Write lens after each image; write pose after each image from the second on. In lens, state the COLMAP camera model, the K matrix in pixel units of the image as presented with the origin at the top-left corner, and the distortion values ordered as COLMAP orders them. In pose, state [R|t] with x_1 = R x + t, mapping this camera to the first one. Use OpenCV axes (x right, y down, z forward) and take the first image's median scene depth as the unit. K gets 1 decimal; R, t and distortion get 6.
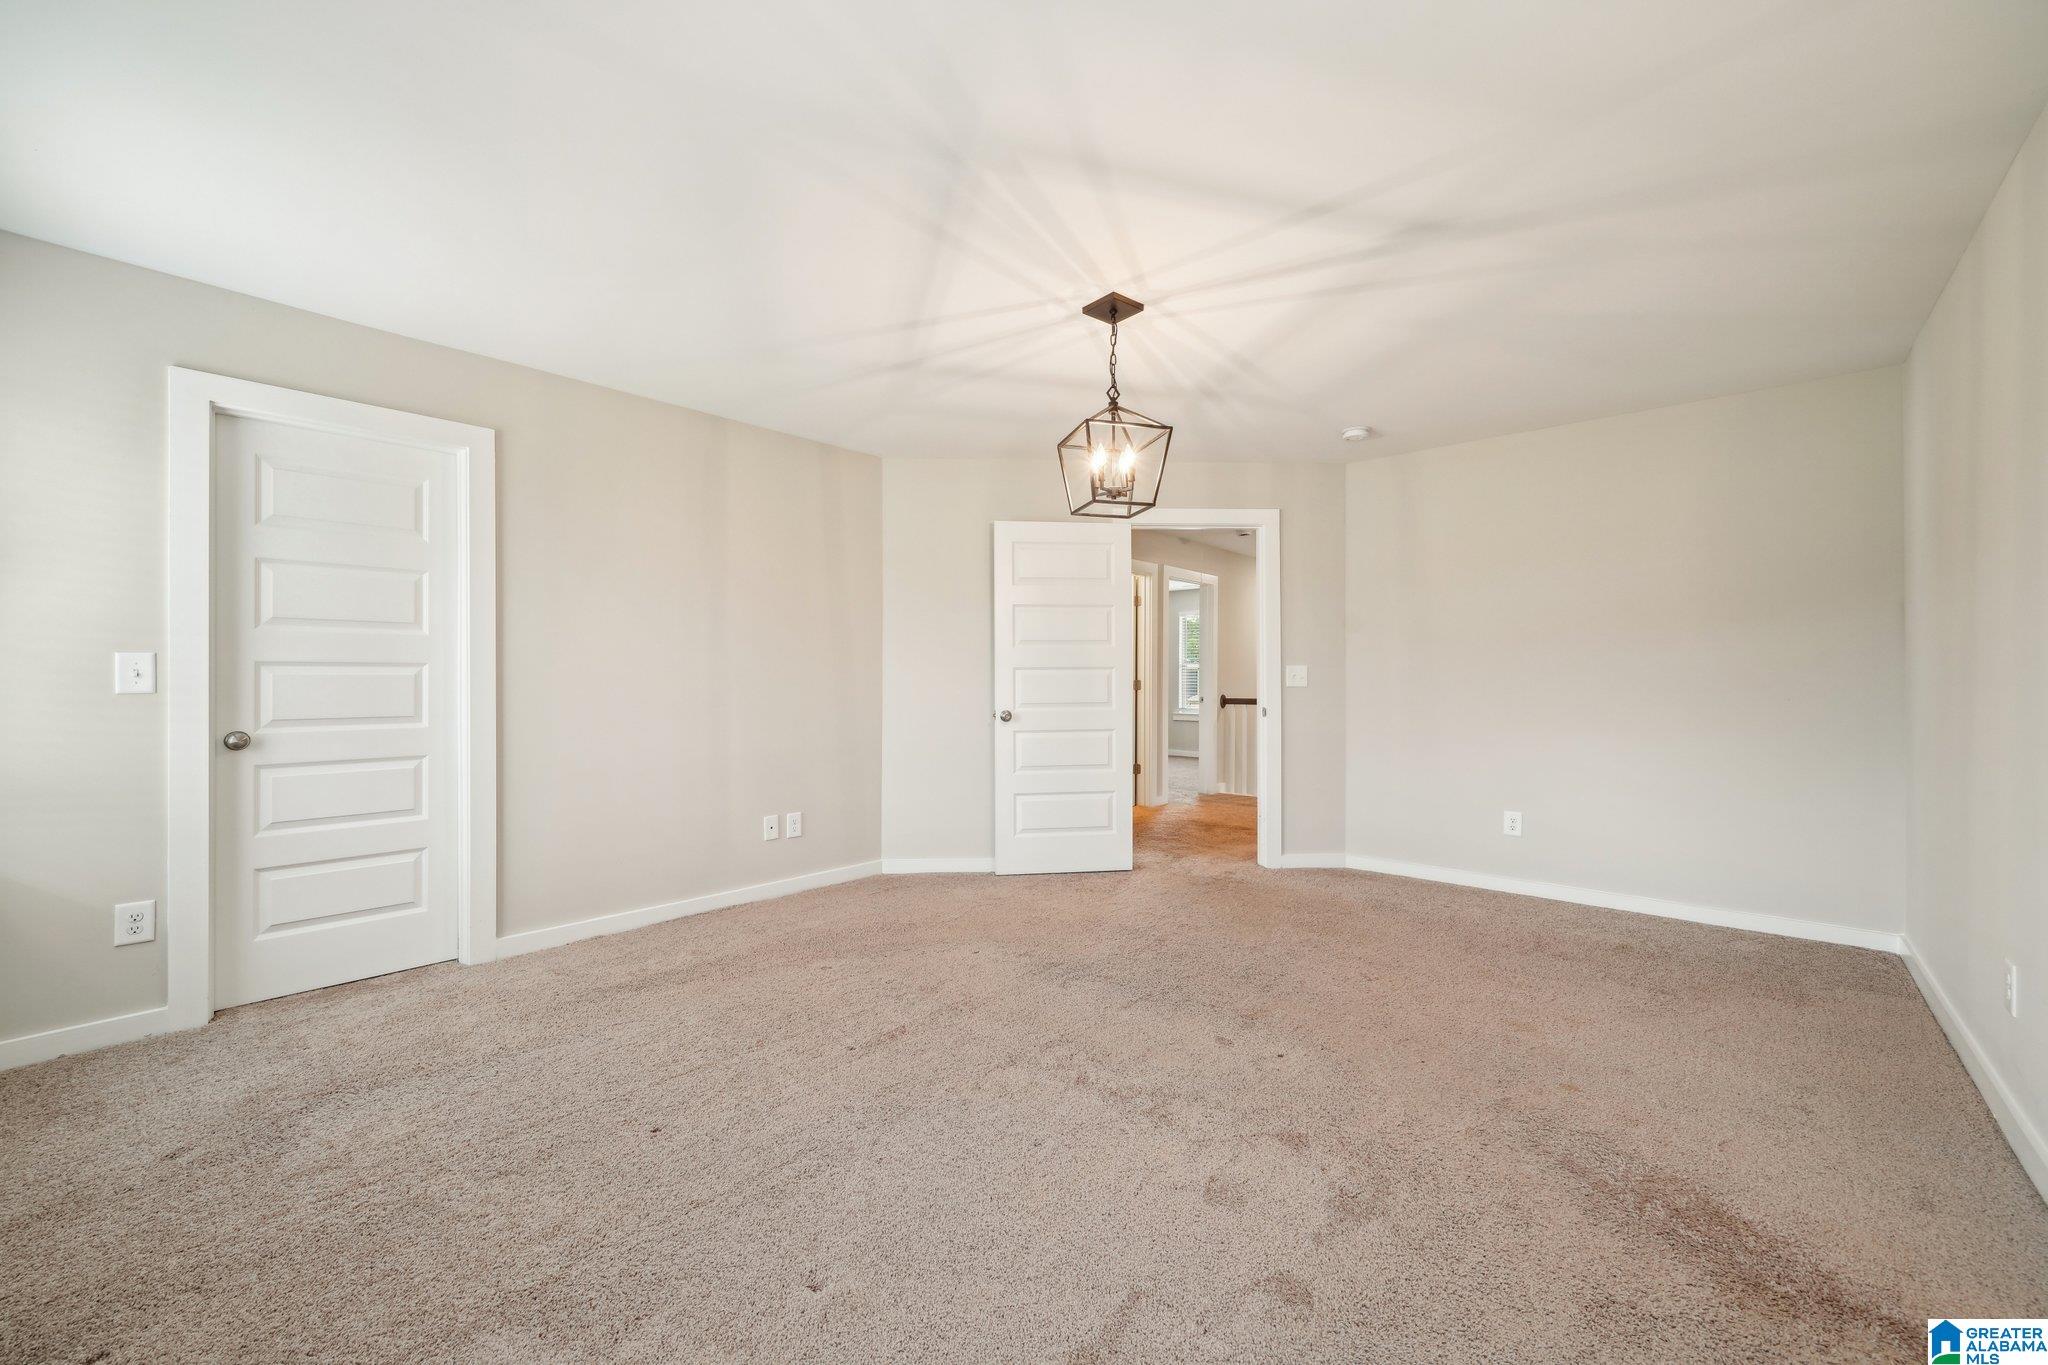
lens RADIAL K [[811.7, 0, 1017.2], [0, 811.7, 679.7], [0, 0, 1]] dist [-0.000881, 0.000029]
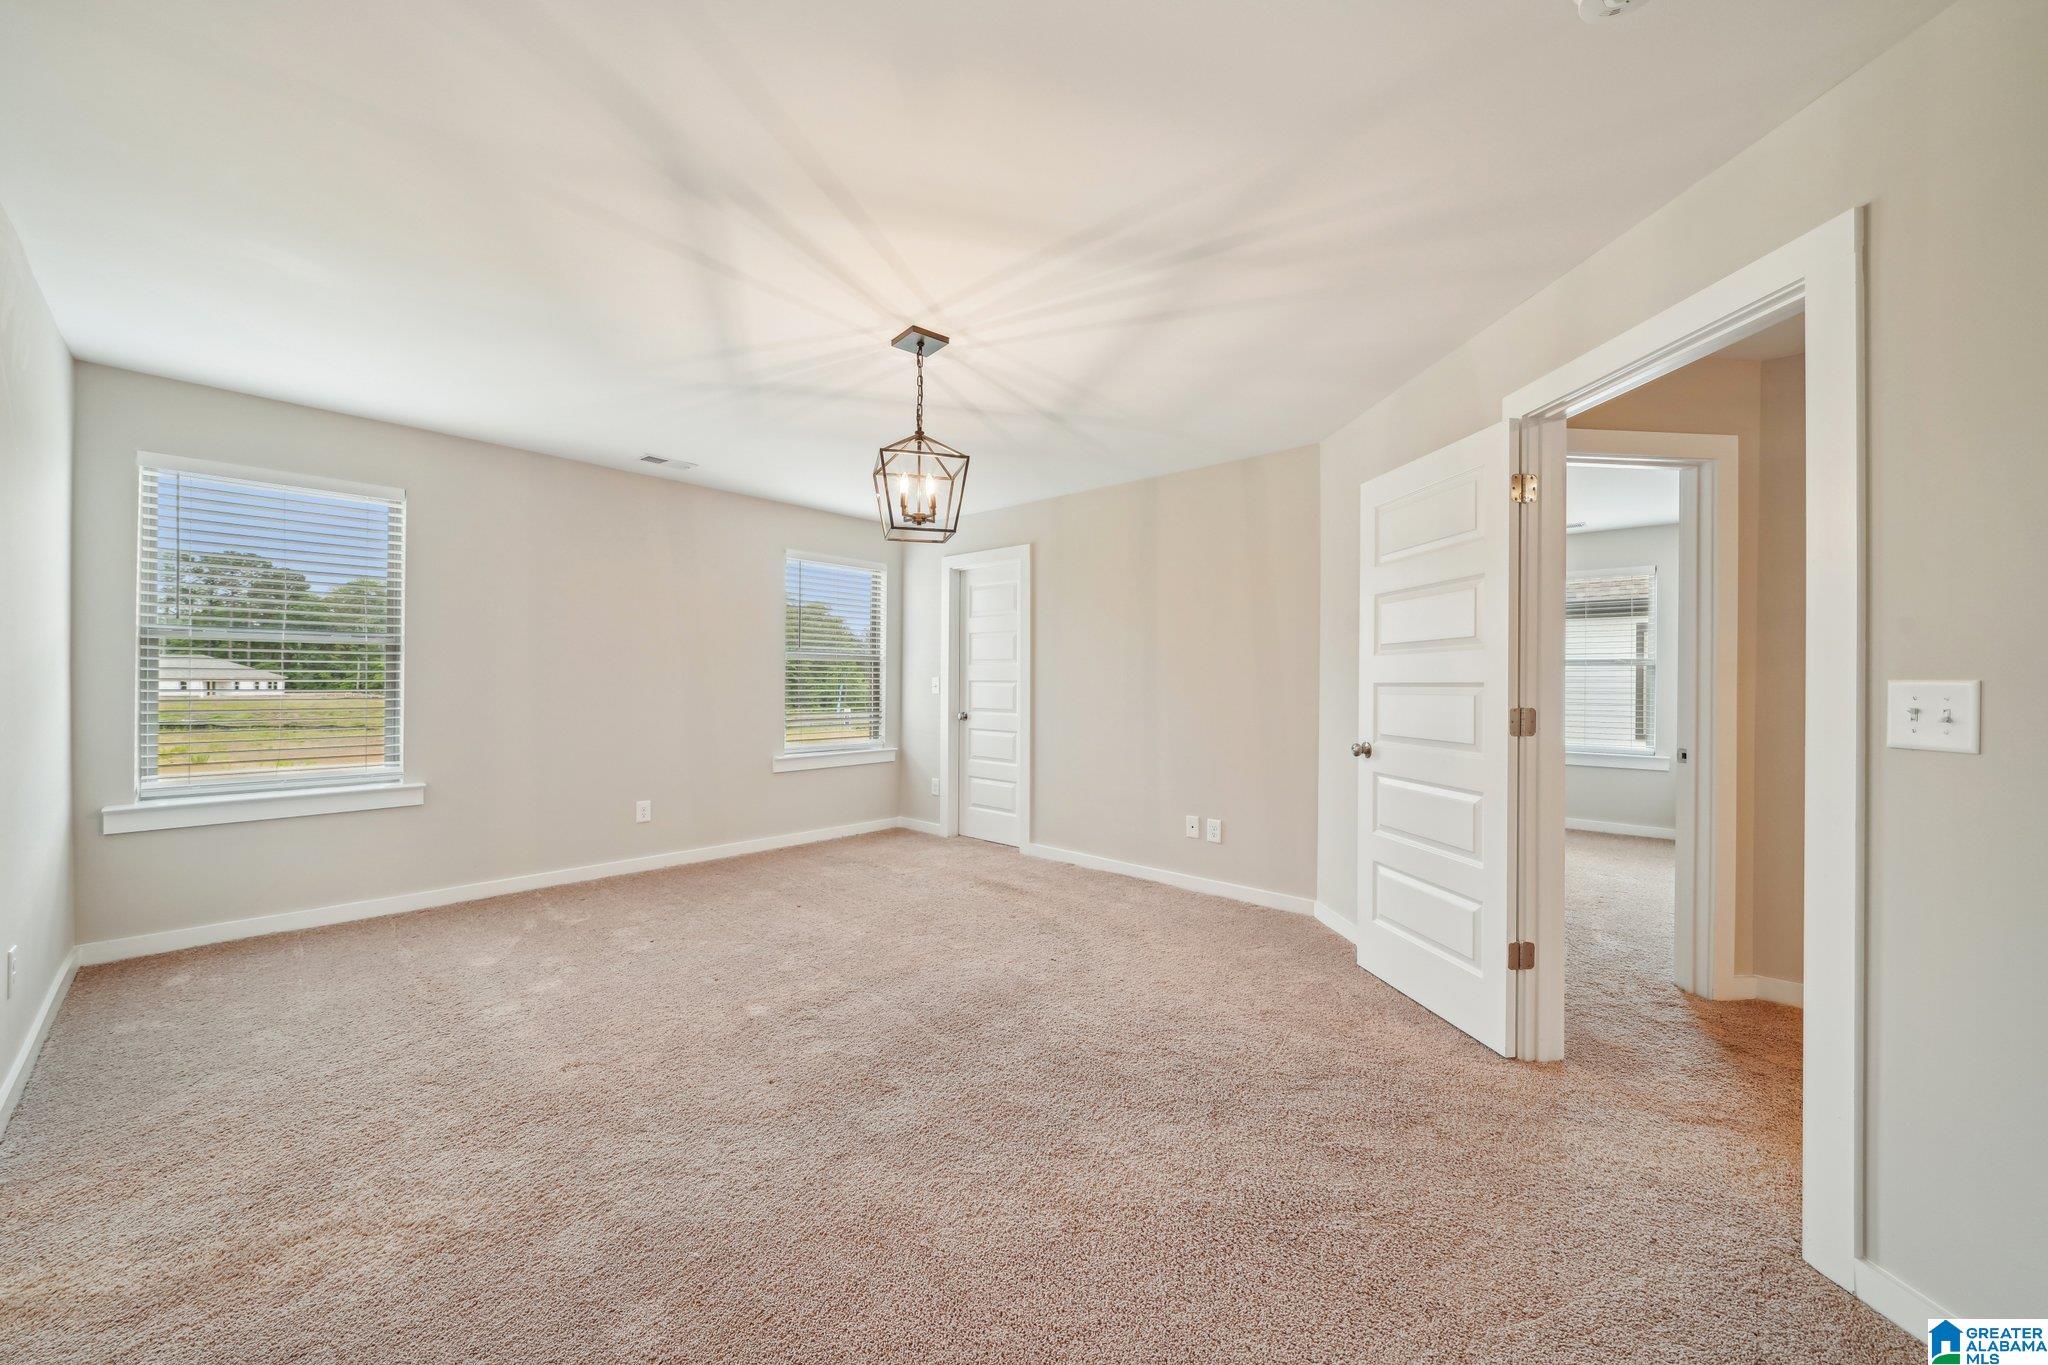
lens RADIAL K [[728.3, 0, 989.1], [0, 728.3, 681.3], [0, 0, 1]] dist [0.000114, -0.000026]
pose [[-0.012763, 0.001530, -0.999917, 1.014157], [-0.006381, 0.999978, 0.001611, -0.024162], [0.999898, 0.006401, -0.012753, 1.065573]]
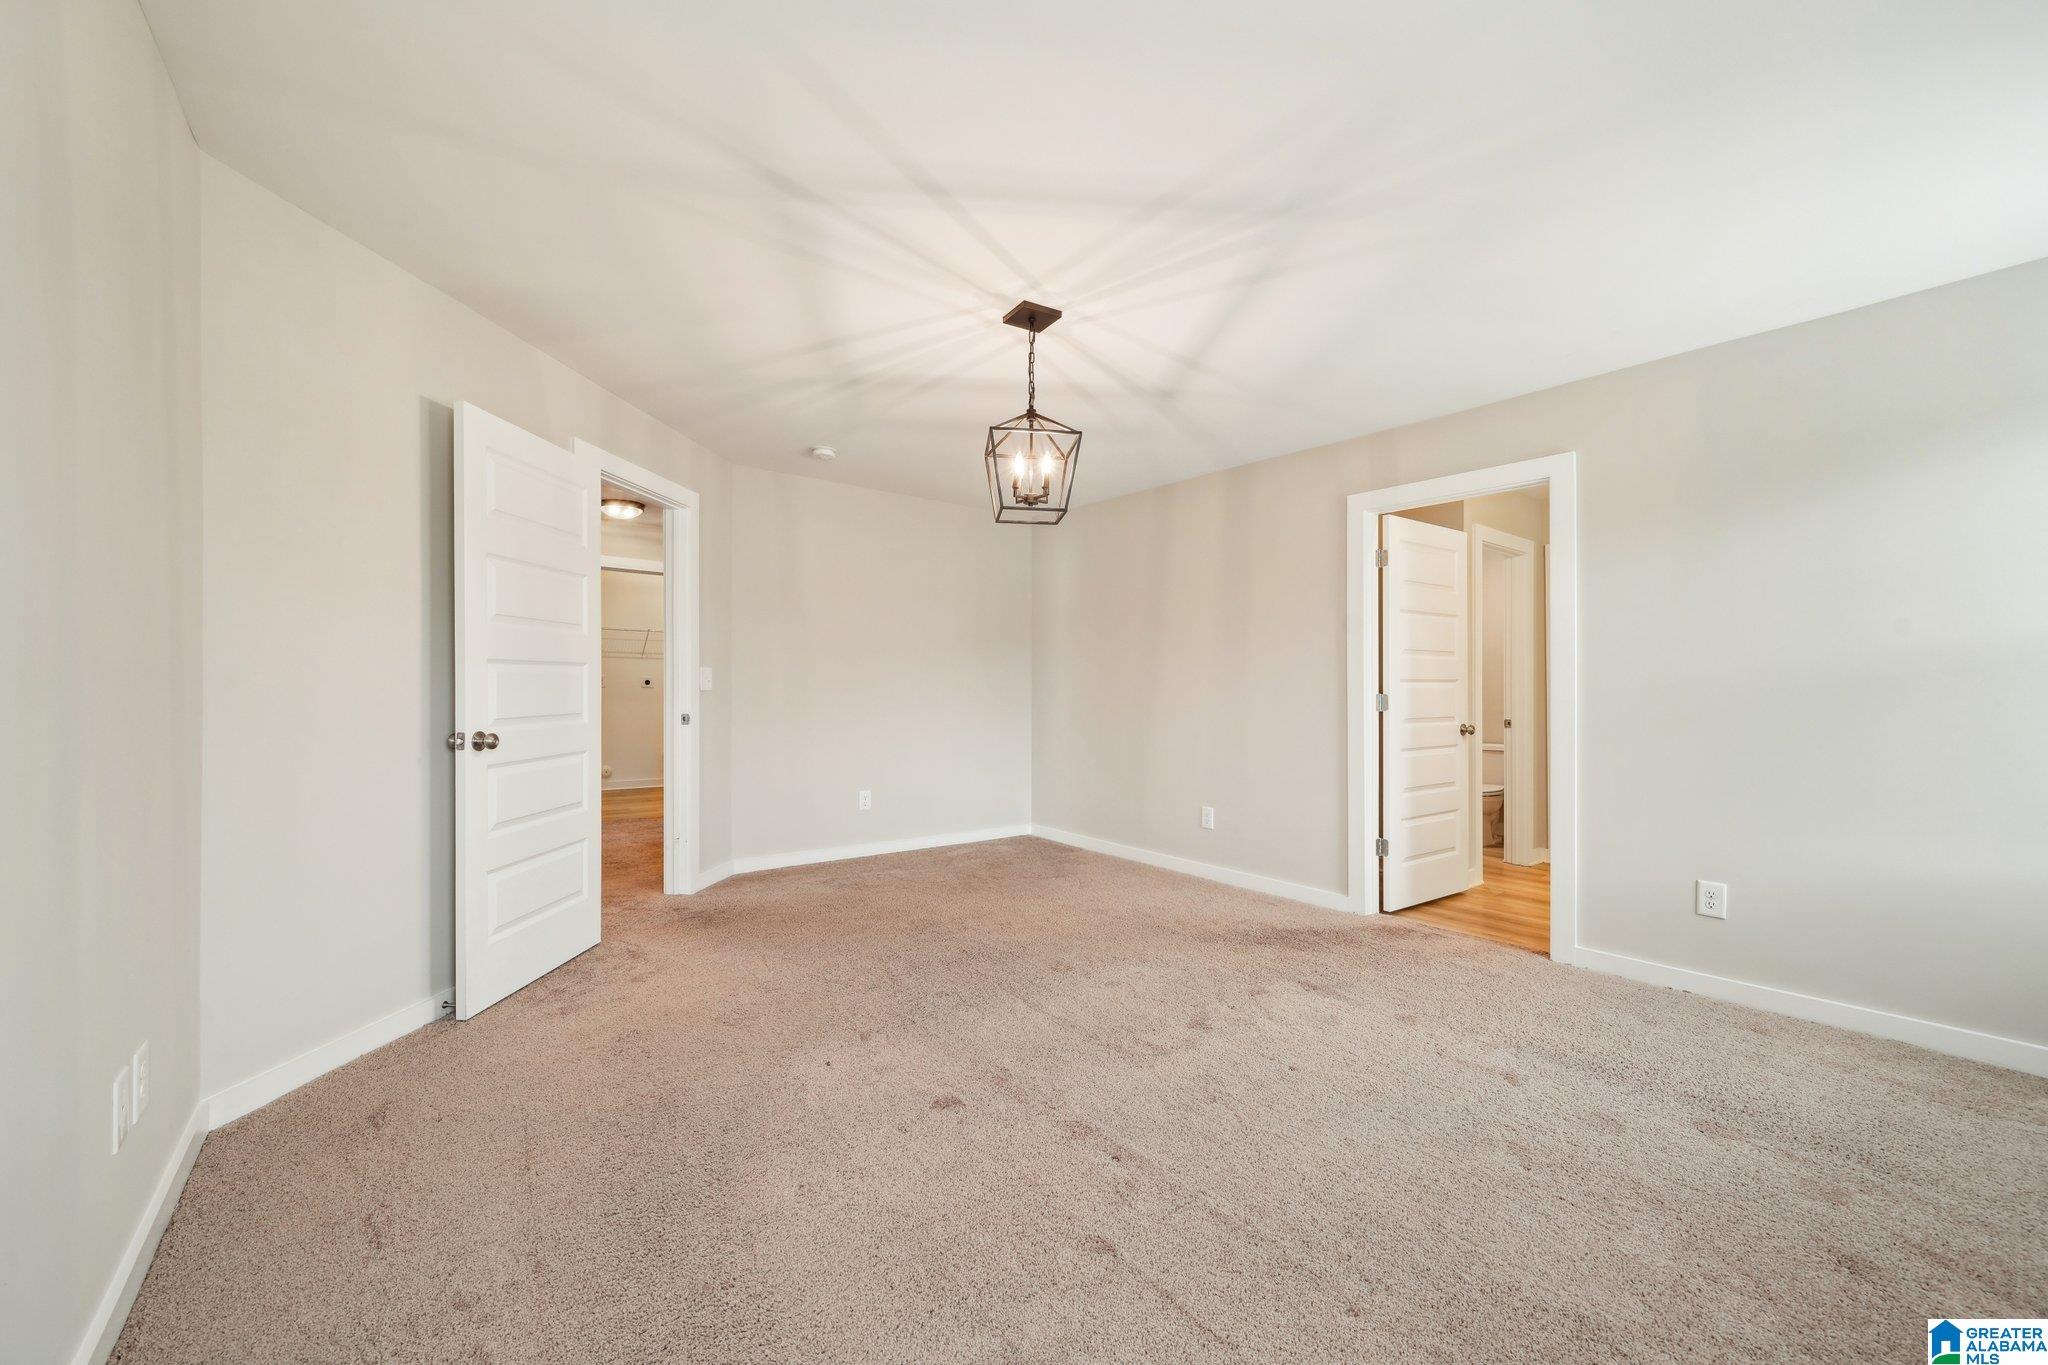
lens RADIAL K [[811.7, 0, 1017.2], [0, 811.7, 679.7], [0, 0, 1]] dist [-0.000881, 0.000029]
pose [[0.145894, 0.011845, 0.989229, -0.843158], [-0.013738, 0.999856, -0.009946, 0.002086], [-0.989205, -0.012139, 0.146036, 0.836626]]
